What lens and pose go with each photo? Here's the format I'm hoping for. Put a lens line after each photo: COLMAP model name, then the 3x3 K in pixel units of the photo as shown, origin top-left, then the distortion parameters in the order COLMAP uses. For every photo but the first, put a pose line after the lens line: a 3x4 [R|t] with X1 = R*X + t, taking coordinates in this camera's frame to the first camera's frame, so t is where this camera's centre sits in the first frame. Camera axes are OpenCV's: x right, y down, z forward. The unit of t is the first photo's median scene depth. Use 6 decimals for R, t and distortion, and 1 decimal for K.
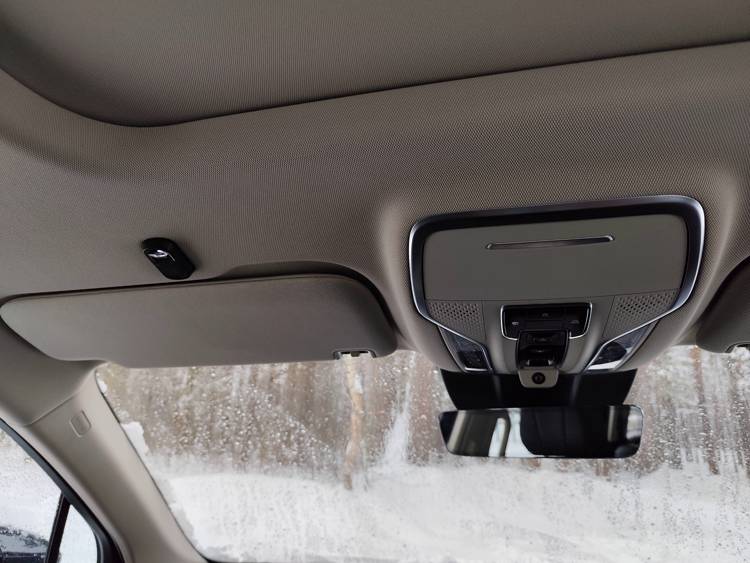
lens RADIAL K [[523.0, 0, 375.0], [0, 523.0, 281.5], [0, 0, 1]] dist [0.007082, -0.022646]
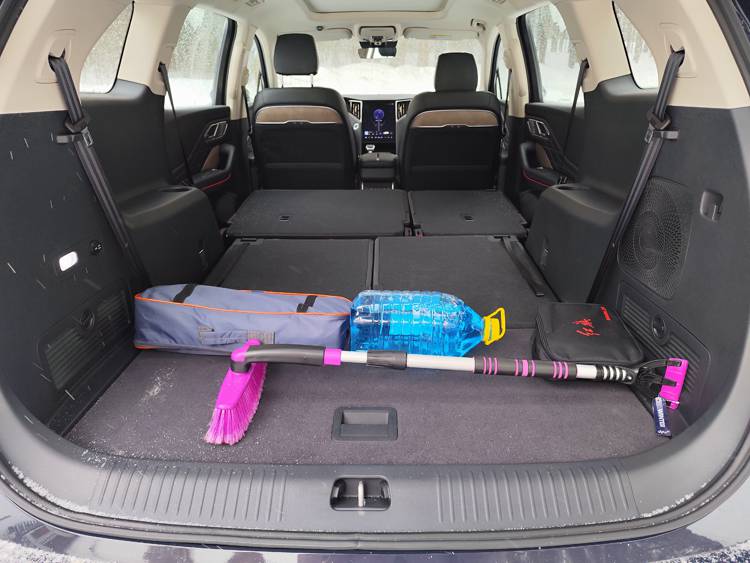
lens RADIAL K [[523.0, 0, 375.0], [0, 523.0, 281.5], [0, 0, 1]] dist [0.007082, -0.022646]
pose [[0.972683, -0.126971, 0.194336, -0.713931], [-0.032364, 0.754808, 0.655147, -0.987453], [-0.229871, -0.643540, 0.730079, -2.986087]]
